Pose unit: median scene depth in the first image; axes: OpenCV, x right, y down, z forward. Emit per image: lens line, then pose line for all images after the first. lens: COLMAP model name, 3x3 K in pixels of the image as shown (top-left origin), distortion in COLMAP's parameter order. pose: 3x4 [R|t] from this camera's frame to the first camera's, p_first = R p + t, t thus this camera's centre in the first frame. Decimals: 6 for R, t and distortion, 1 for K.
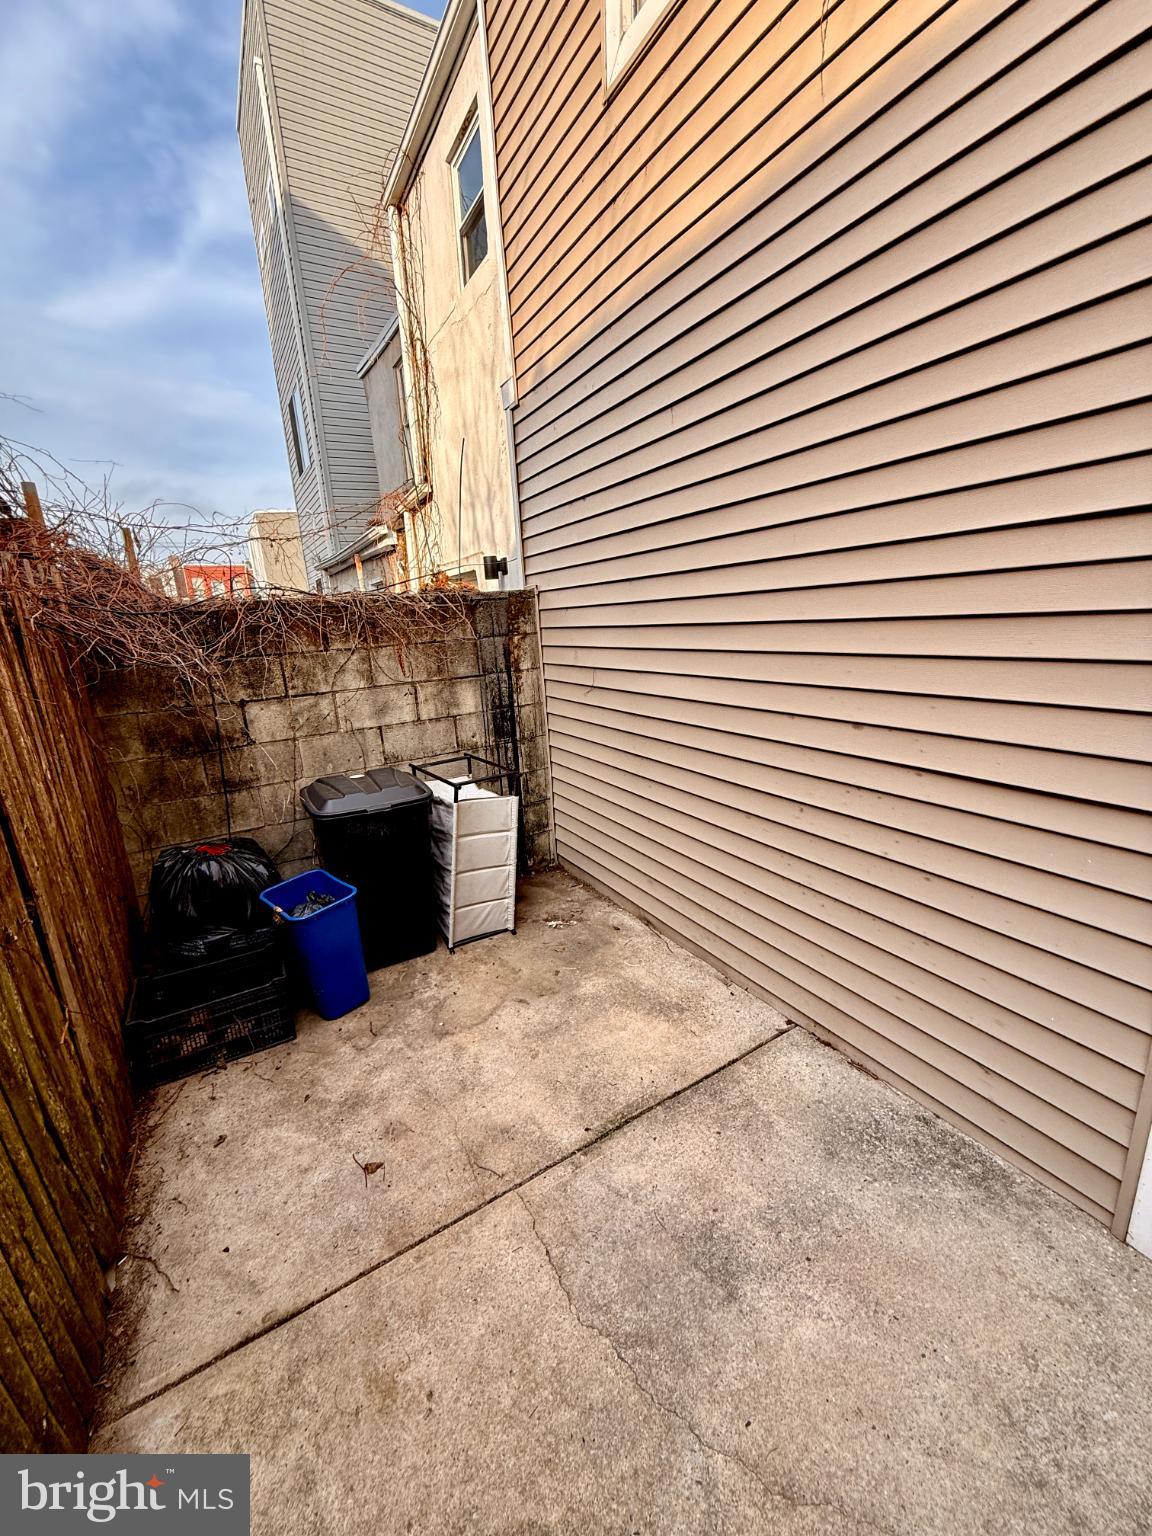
lens RADIAL K [[610.7, 0, 577.3], [0, 610.7, 771.2], [0, 0, 1]] dist [-0.000590, 0.000889]
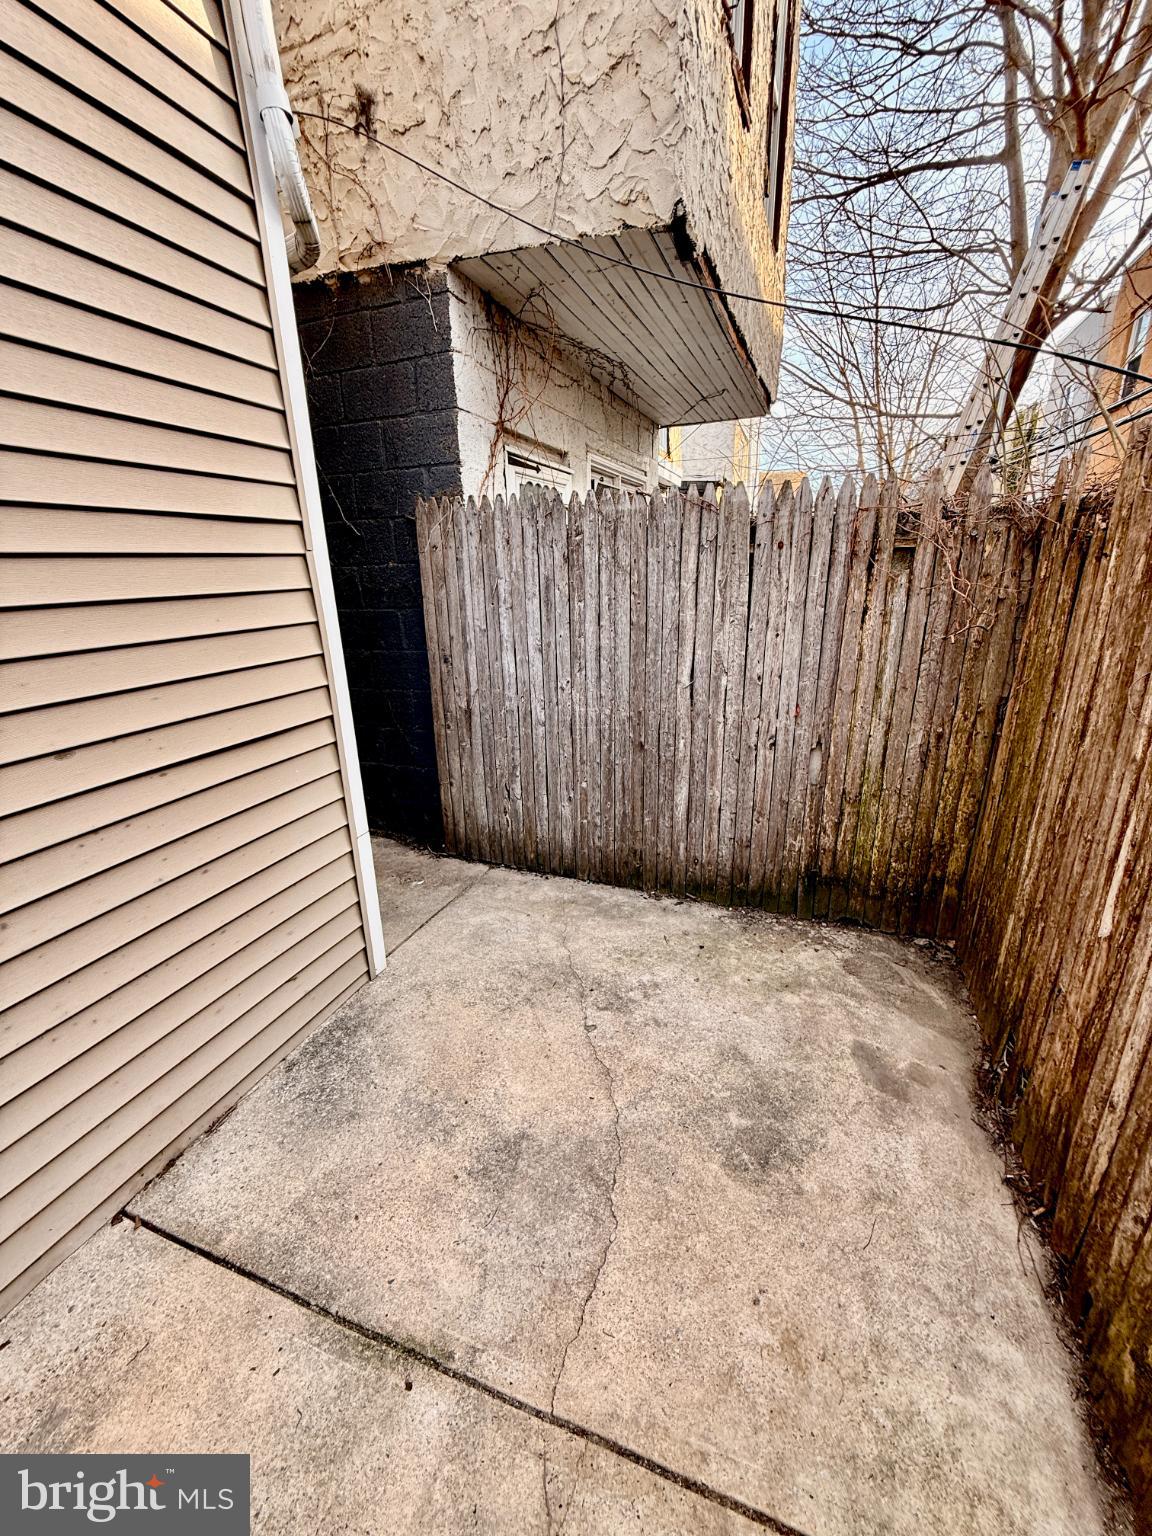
lens RADIAL K [[610.7, 0, 571.4], [0, 610.7, 768.7], [0, 0, 1]] dist [-0.000590, 0.000889]
pose [[-0.607676, -0.170915, 0.775576, -0.508580], [0.267515, 0.875448, 0.402526, -0.202661], [-0.747774, 0.452083, -0.486267, 0.963161]]
